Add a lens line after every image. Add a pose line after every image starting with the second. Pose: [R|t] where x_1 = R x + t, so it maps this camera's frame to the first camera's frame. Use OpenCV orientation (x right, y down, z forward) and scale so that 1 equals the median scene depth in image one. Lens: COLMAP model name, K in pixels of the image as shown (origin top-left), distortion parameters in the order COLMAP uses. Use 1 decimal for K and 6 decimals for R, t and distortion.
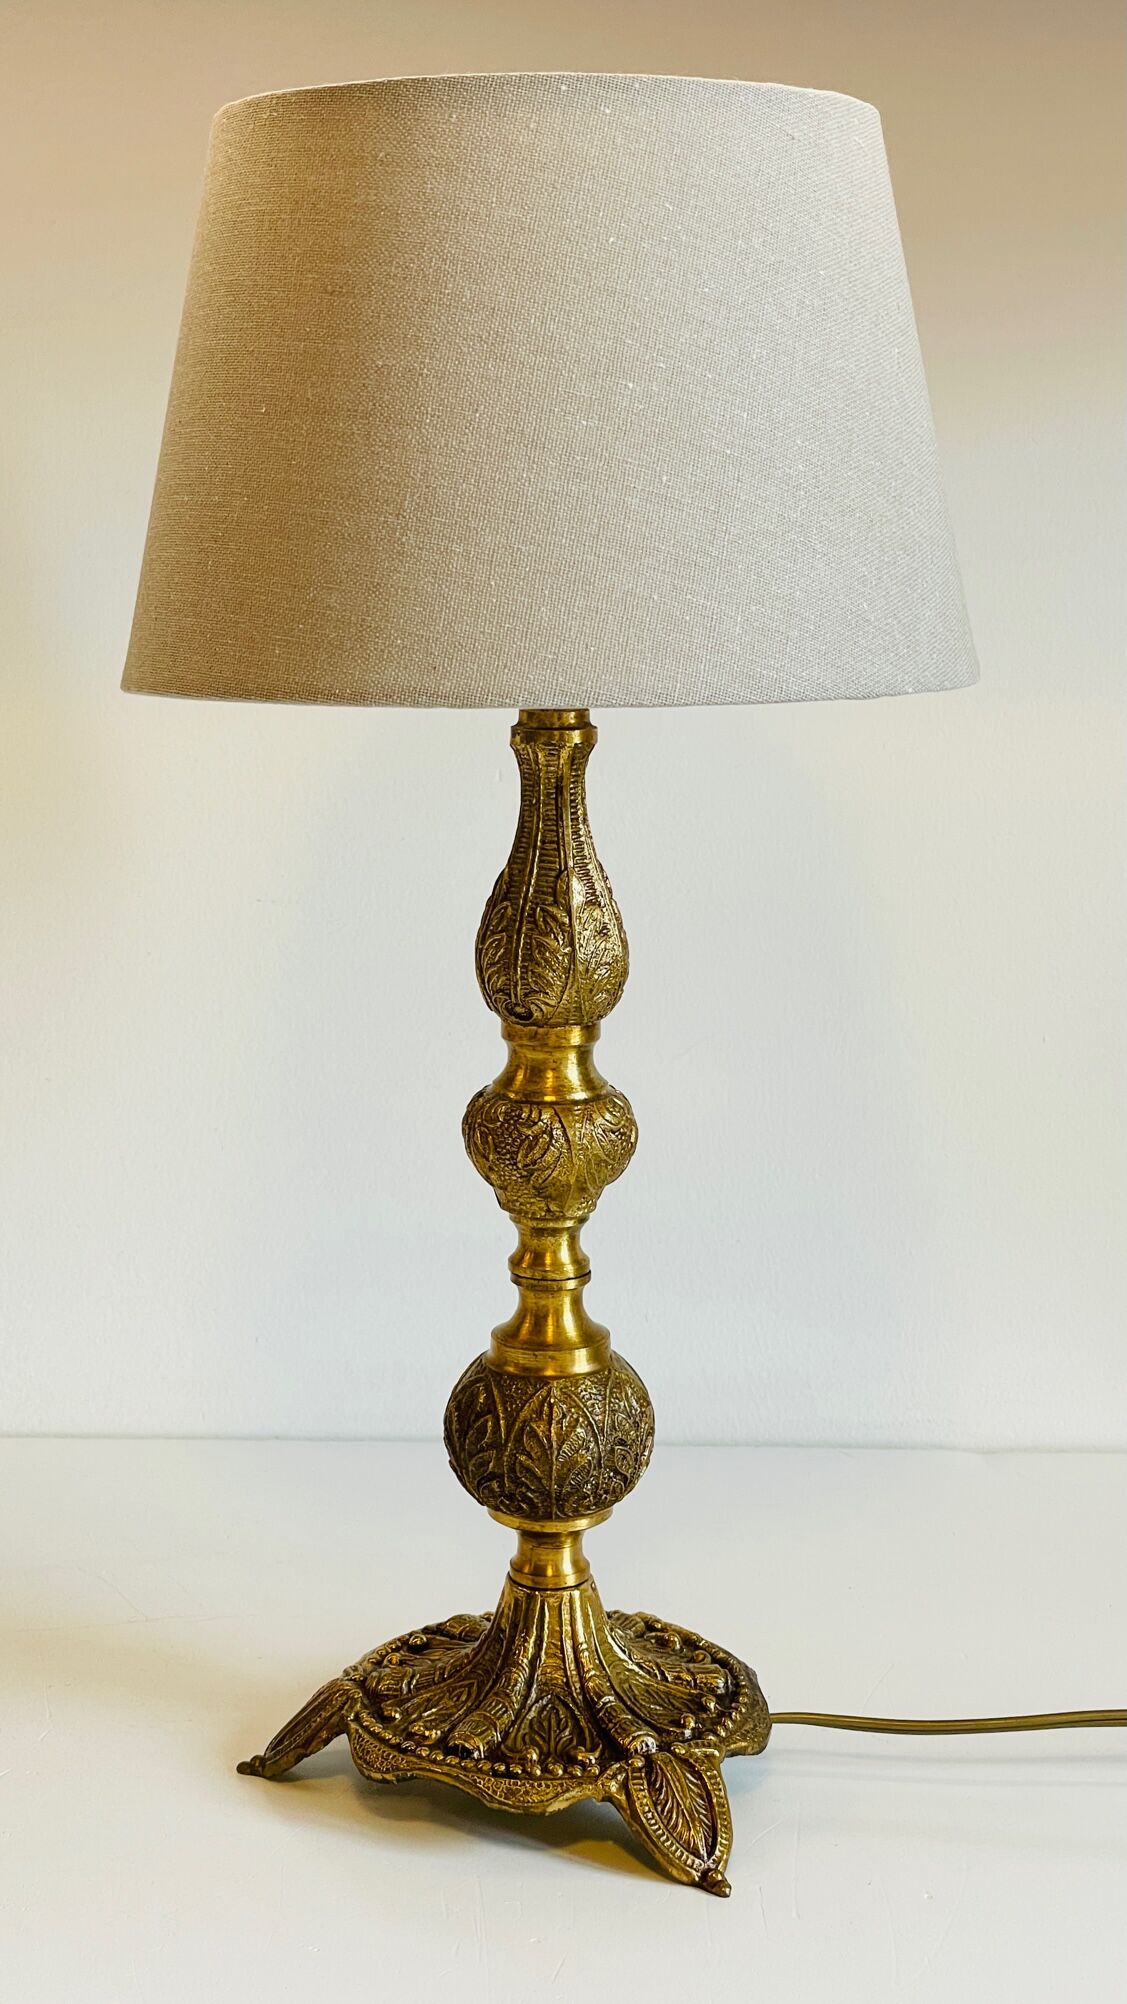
lens RADIAL K [[3060.4, 0, 551.7], [0, 3060.4, 960.7], [0, 0, 1]] dist [0.008042, 0.513592]
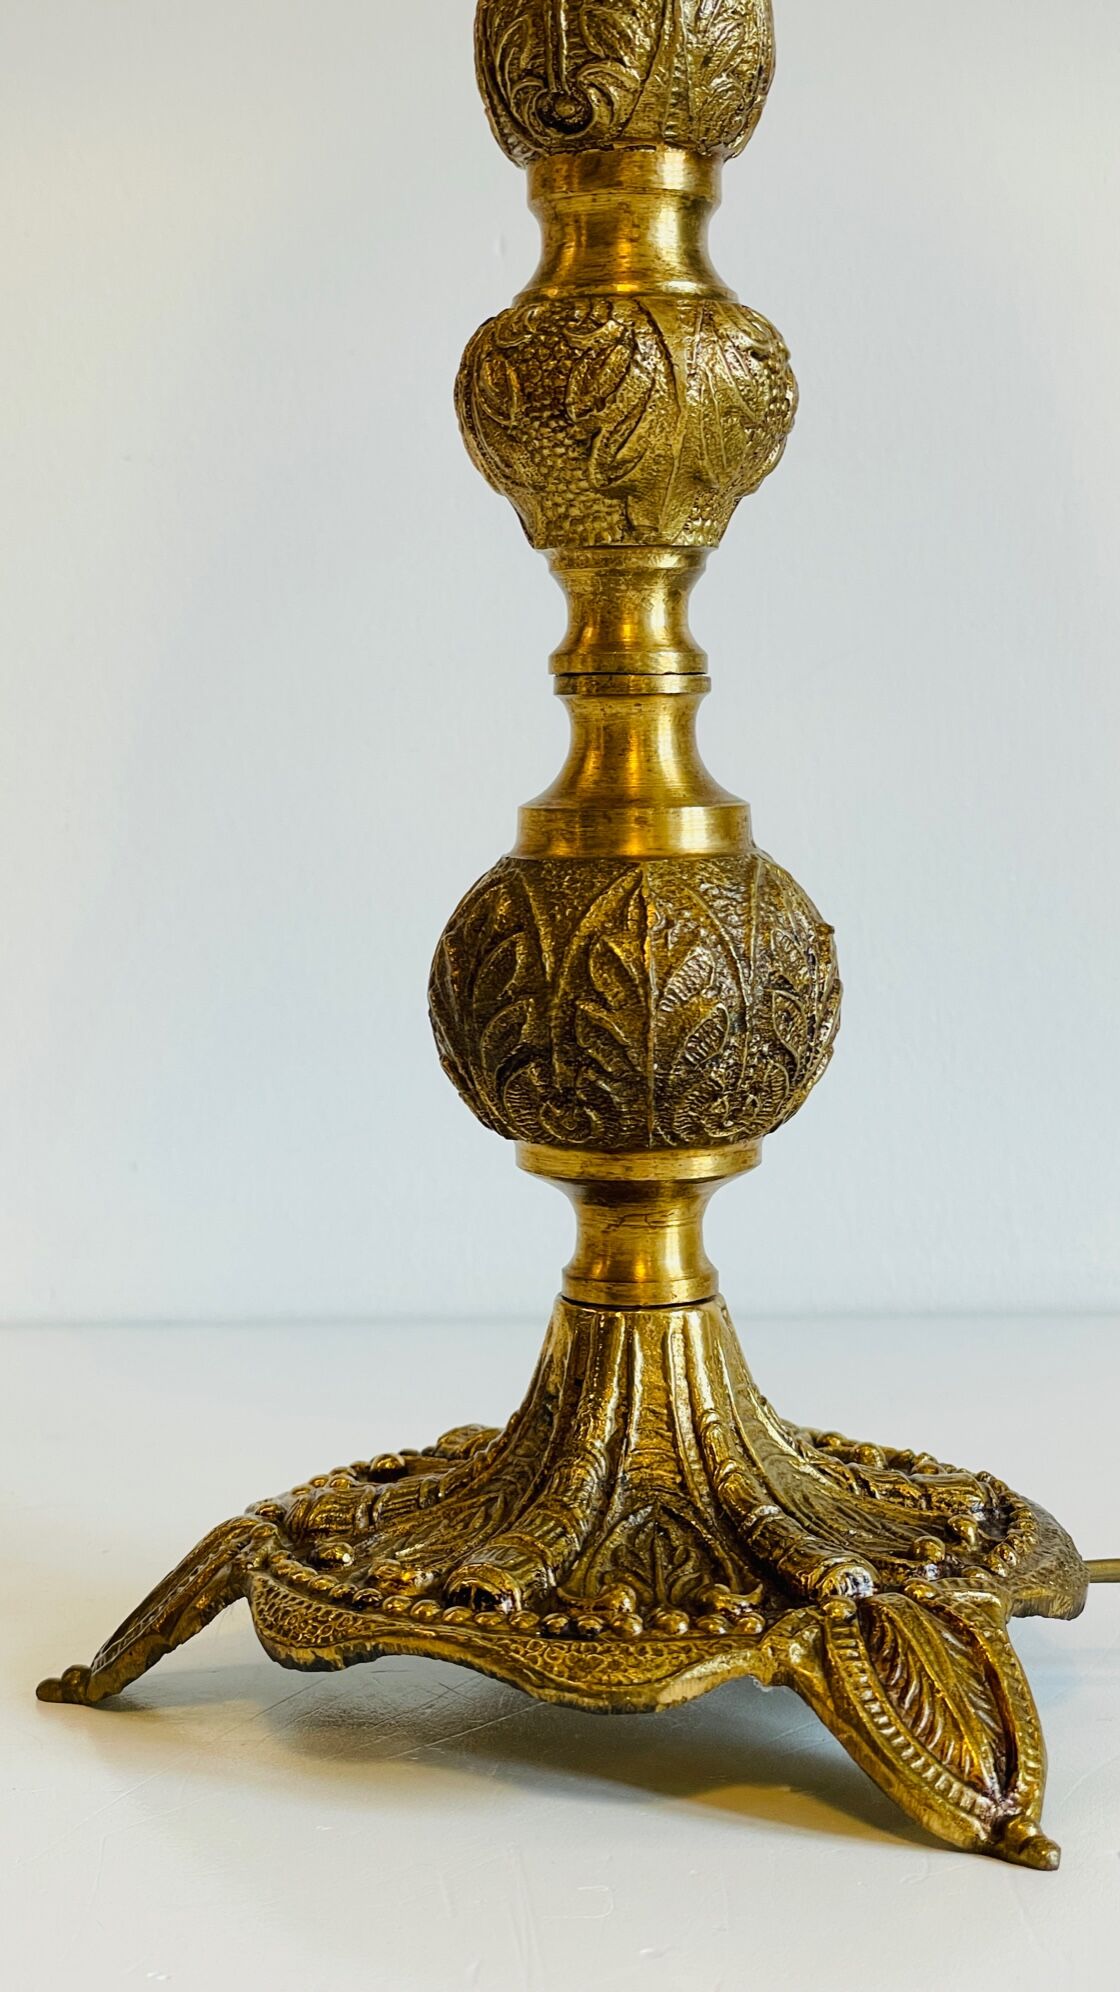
lens RADIAL K [[3131.3, 0, 528.5], [0, 3131.3, 978.1], [0, 0, 1]] dist [-0.010657, 0.599786]
pose [[0.999811, -0.019411, -0.001260, -0.018407], [0.019230, 0.996111, -0.085985, 0.200727], [0.002924, 0.085945, 0.996296, 0.492427]]
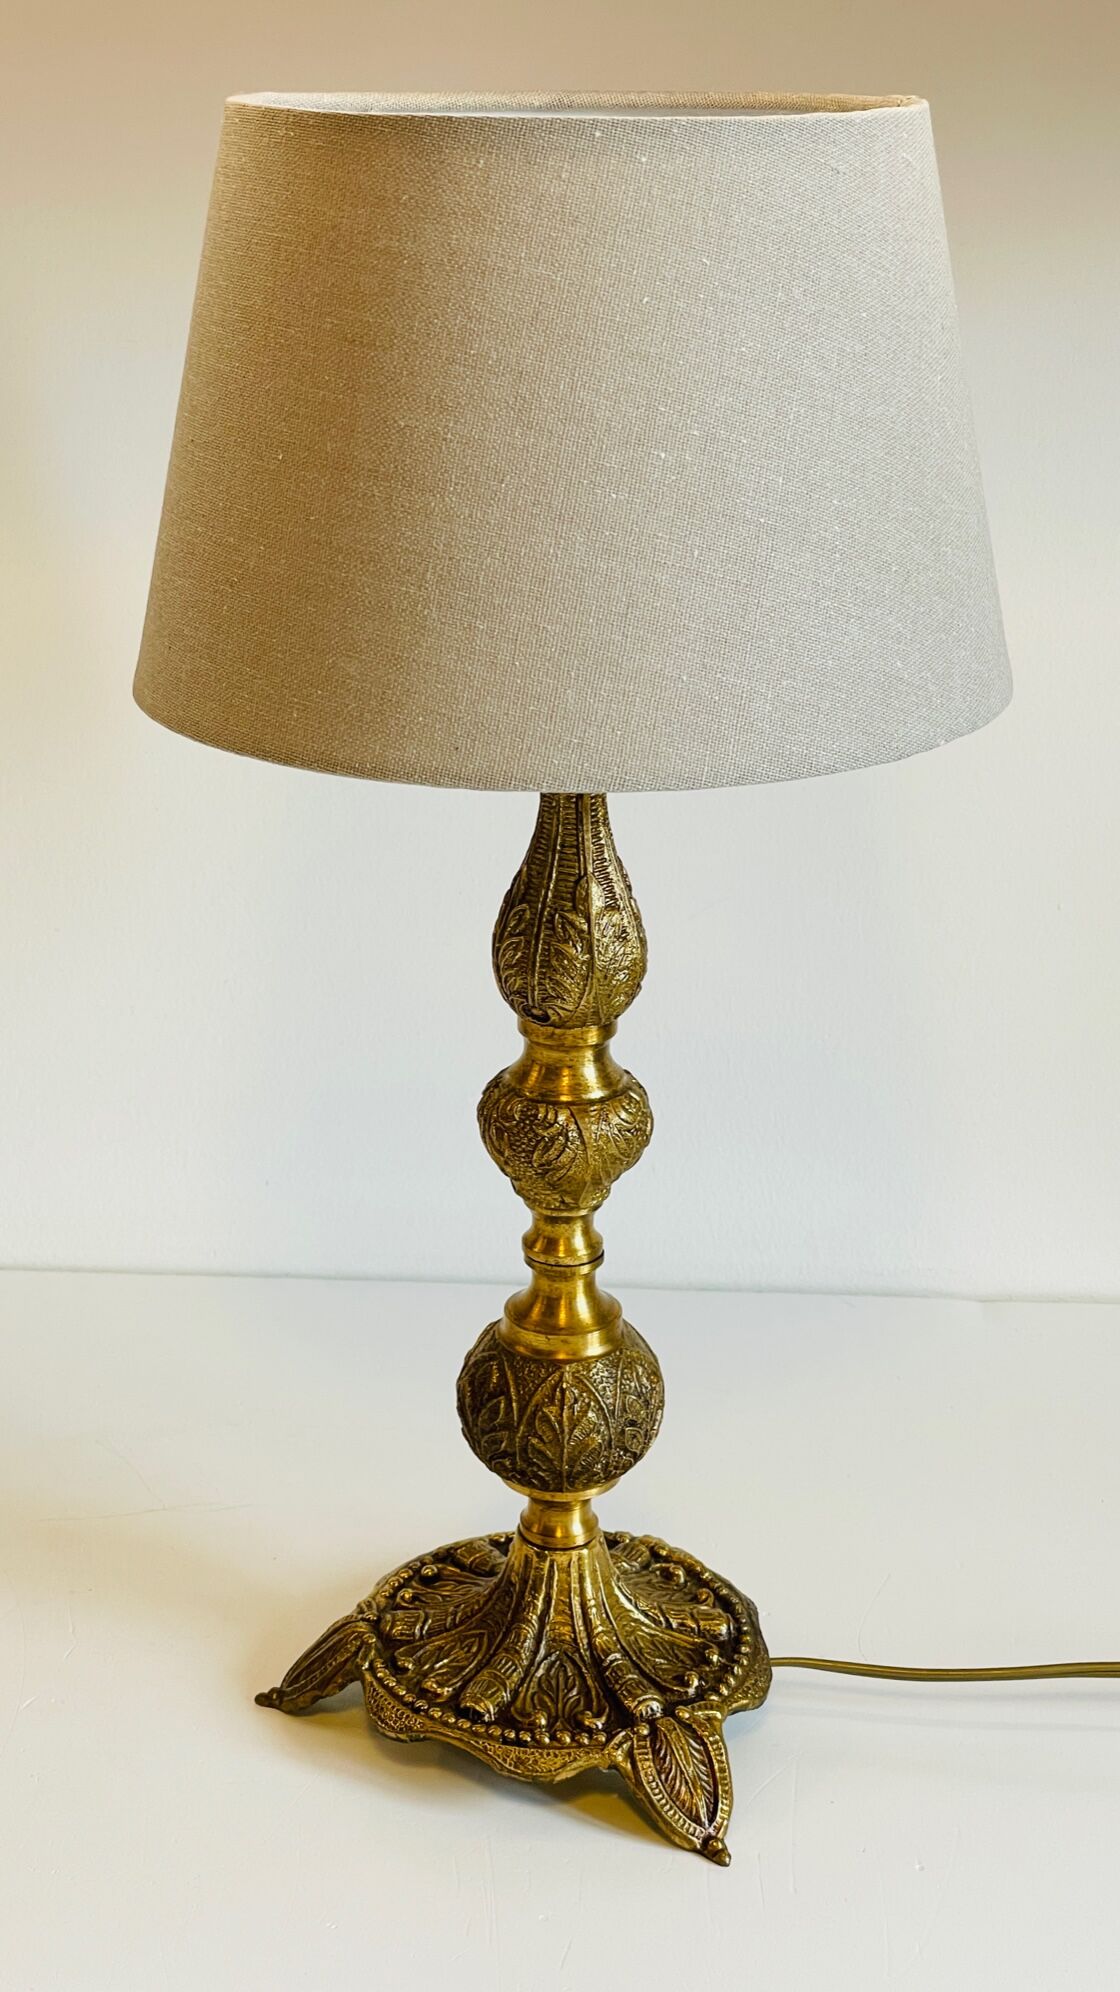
lens RADIAL K [[3062.0, 0, 532.5], [0, 3062.0, 972.4], [0, 0, 1]] dist [-0.021417, 0.835093]
pose [[0.999927, 0.011607, -0.003233, -0.008707], [-0.010902, 0.985803, 0.167554, -0.161670], [0.005132, -0.167506, 0.985858, 0.021069]]
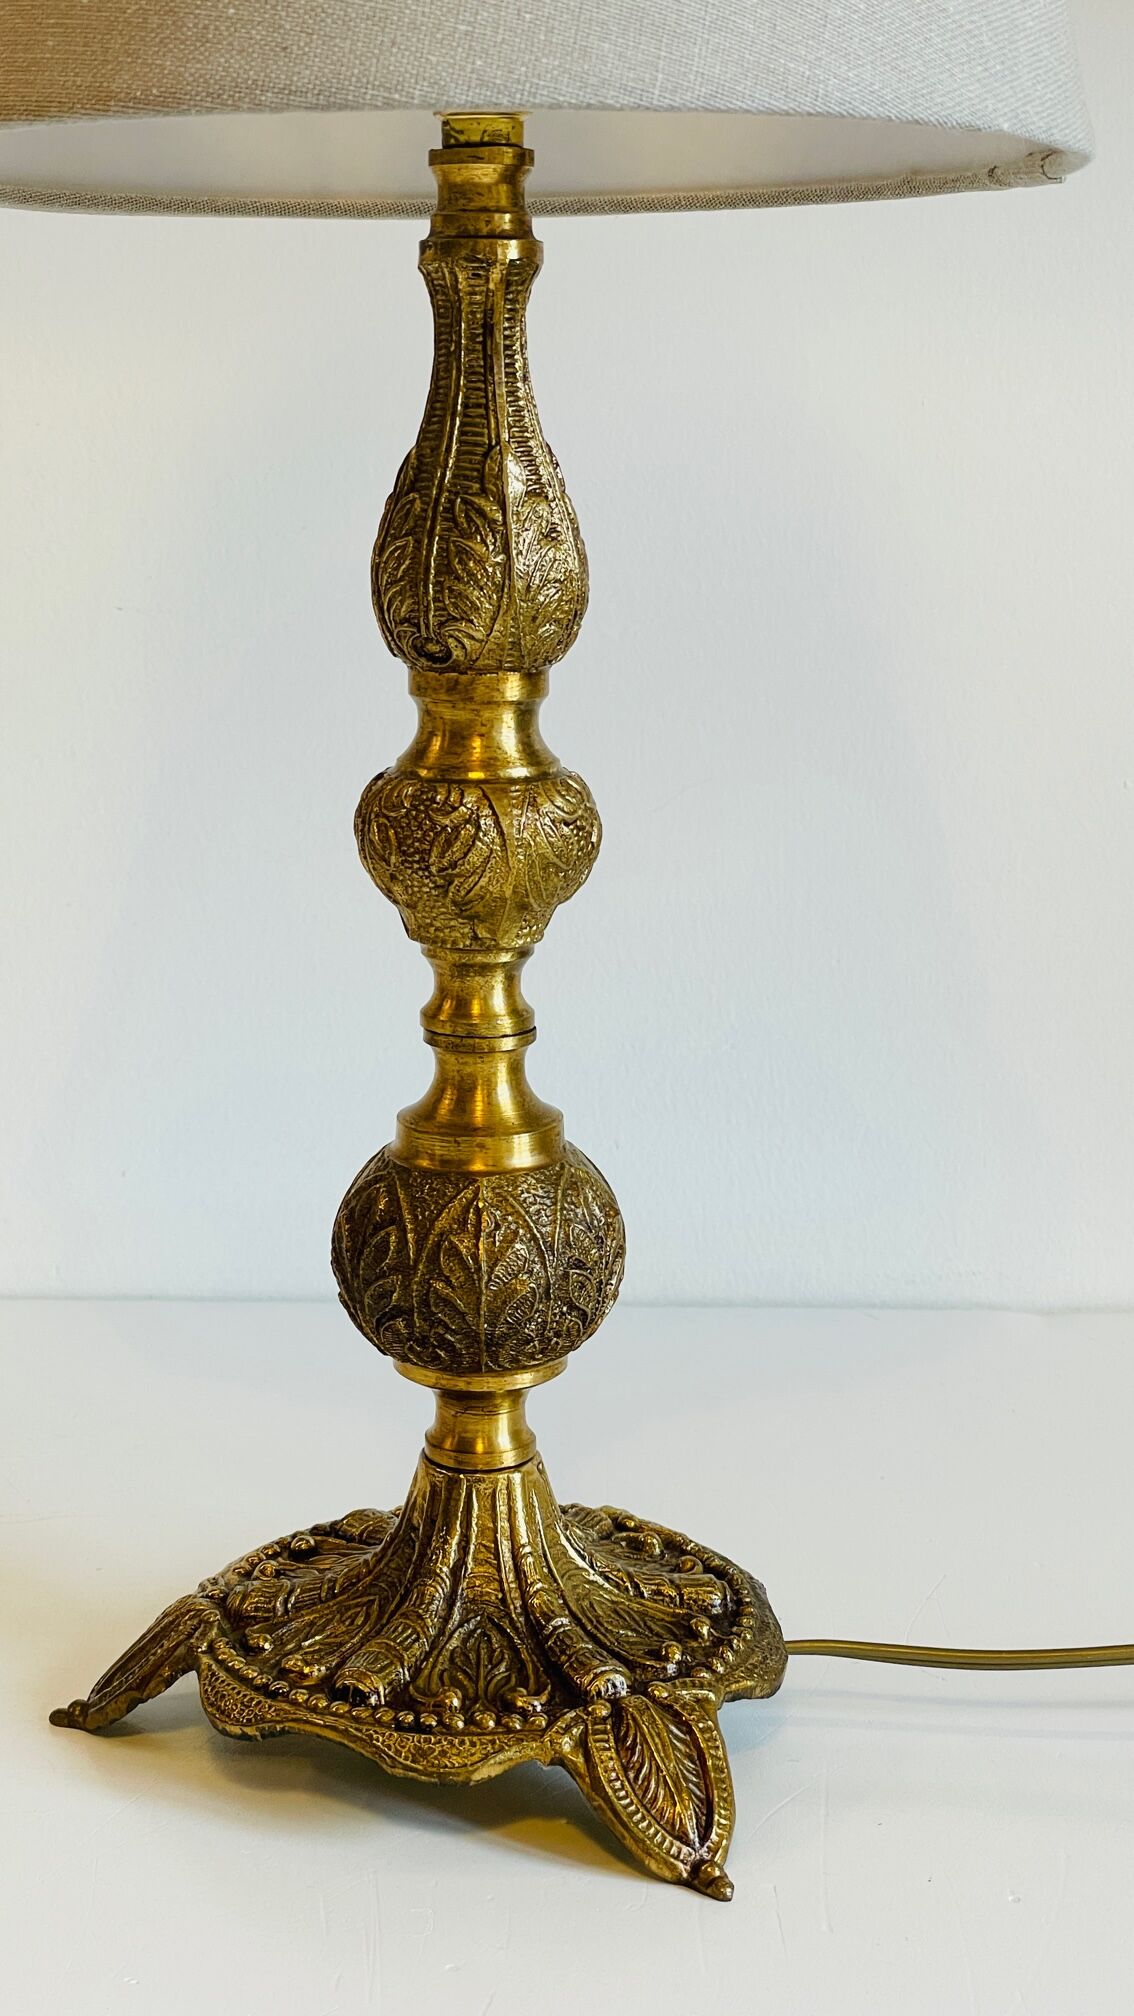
lens RADIAL K [[3098.9, 0, 539.2], [0, 3098.9, 984.1], [0, 0, 1]] dist [-0.021417, 0.835093]
pose [[0.999991, -0.001114, 0.004002, 0.010896], [0.000984, 0.999476, 0.032368, 0.069416], [-0.004036, -0.032363, 0.999468, 0.285029]]
